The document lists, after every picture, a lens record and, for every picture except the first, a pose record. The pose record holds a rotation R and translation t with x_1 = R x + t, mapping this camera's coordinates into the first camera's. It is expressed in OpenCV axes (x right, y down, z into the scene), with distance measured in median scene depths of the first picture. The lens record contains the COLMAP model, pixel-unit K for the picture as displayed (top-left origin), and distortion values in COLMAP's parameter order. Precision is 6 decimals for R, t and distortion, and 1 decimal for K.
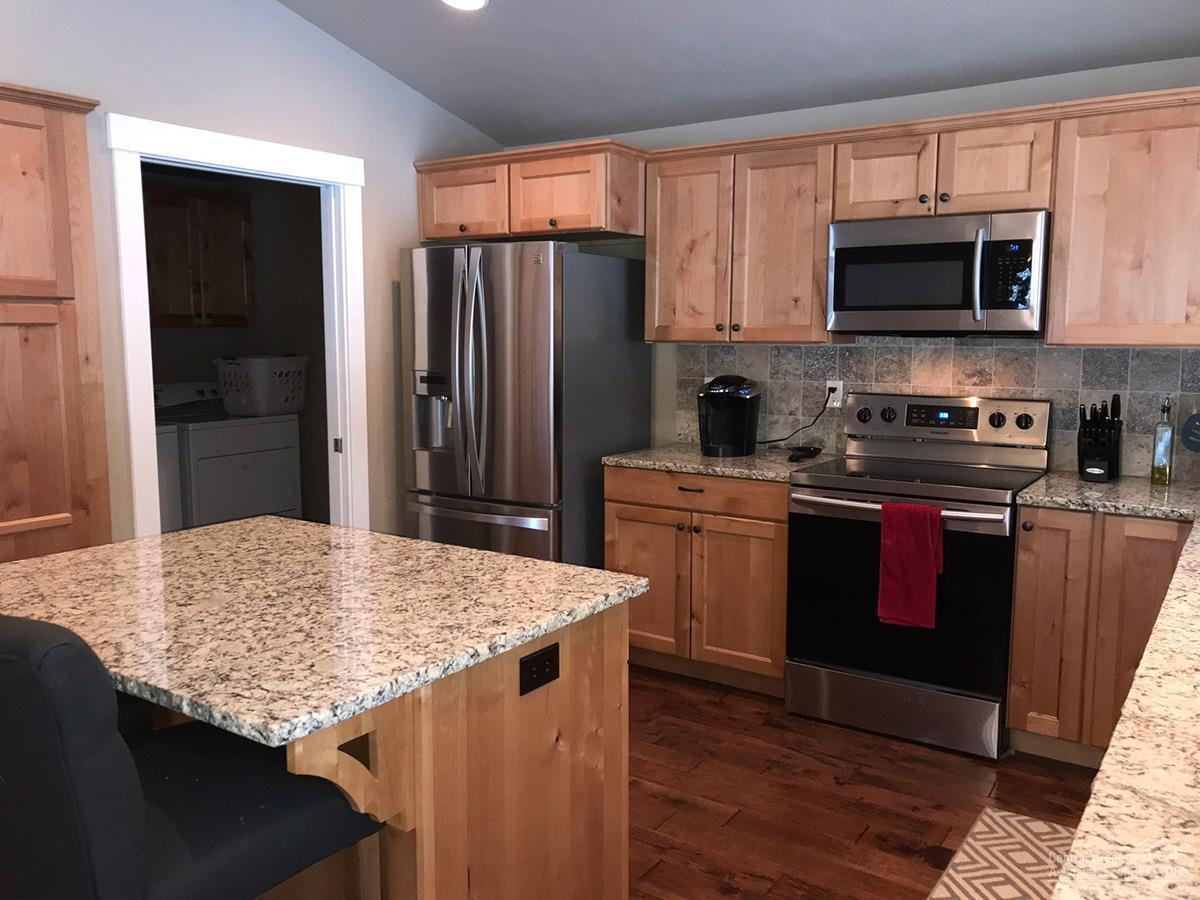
lens RADIAL K [[986.7, 0, 594.7], [0, 986.7, 444.3], [0, 0, 1]] dist [0.037930, -0.041179]
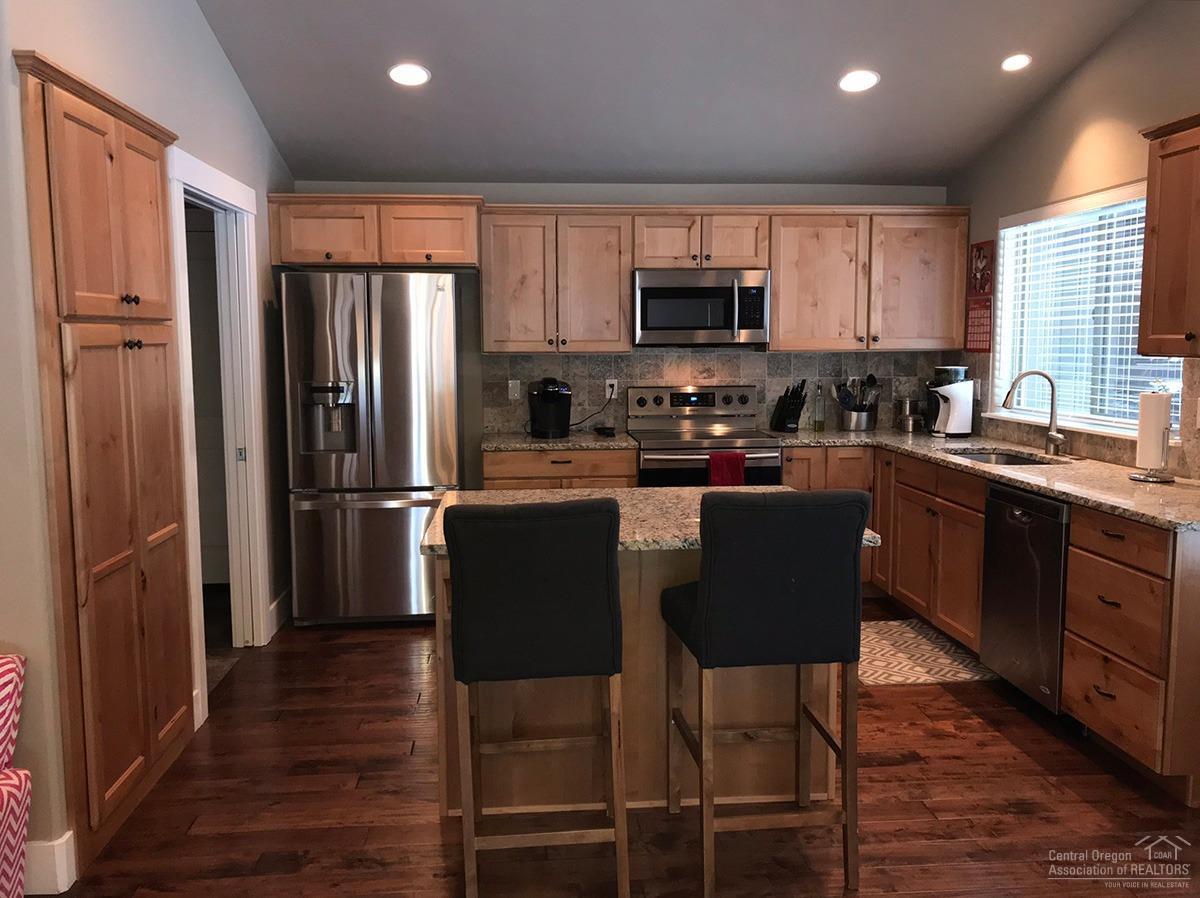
lens RADIAL K [[986.7, 0, 588.0], [0, 986.7, 454.2], [0, 0, 1]] dist [0.037930, -0.041179]
pose [[0.780643, -0.077792, 0.620116, -0.733001], [0.080203, 0.996489, 0.024042, 0.006114], [-0.619809, 0.030967, 0.784141, -0.084278]]
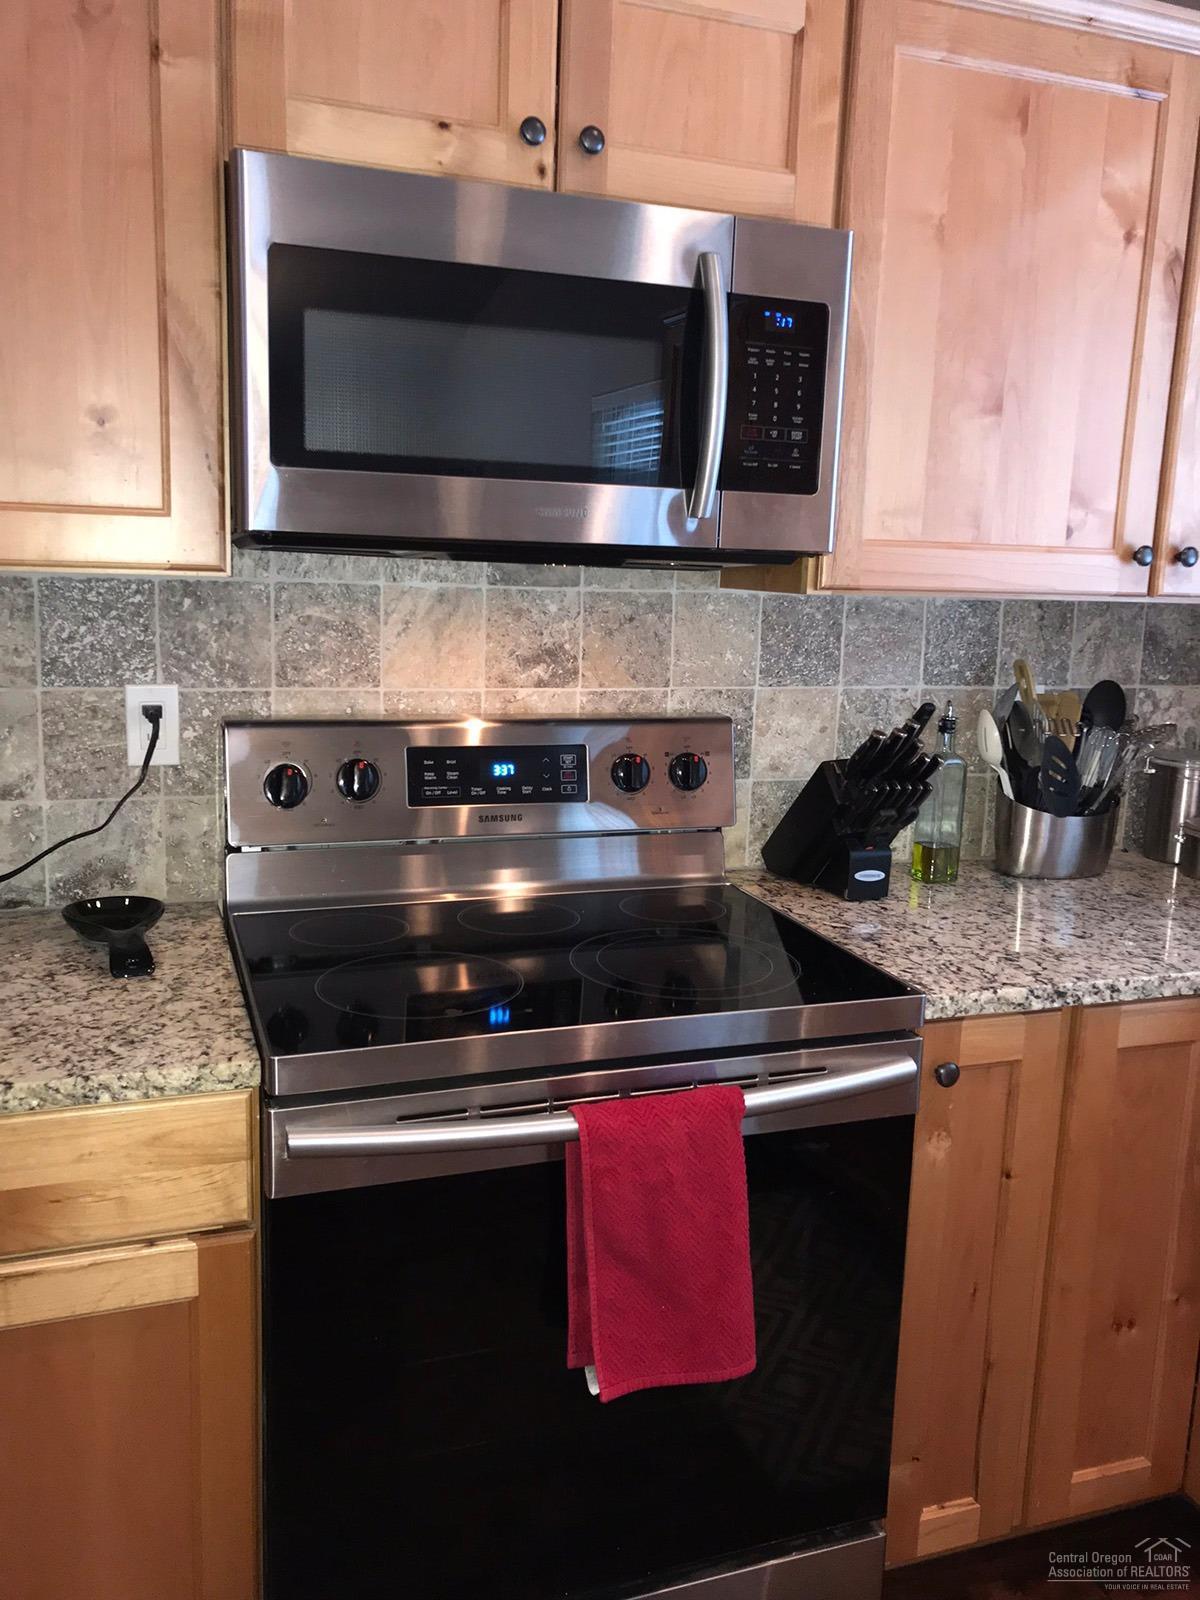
lens RADIAL K [[1315.6, 0, 603.4], [0, 1315.6, 798.1], [0, 0, 1]] dist [0.037930, -0.041179]
pose [[0.589196, -0.125051, 0.798255, -0.027869], [0.062299, 0.992041, 0.109425, -0.072672], [-0.805585, -0.014742, 0.592297, 0.684241]]
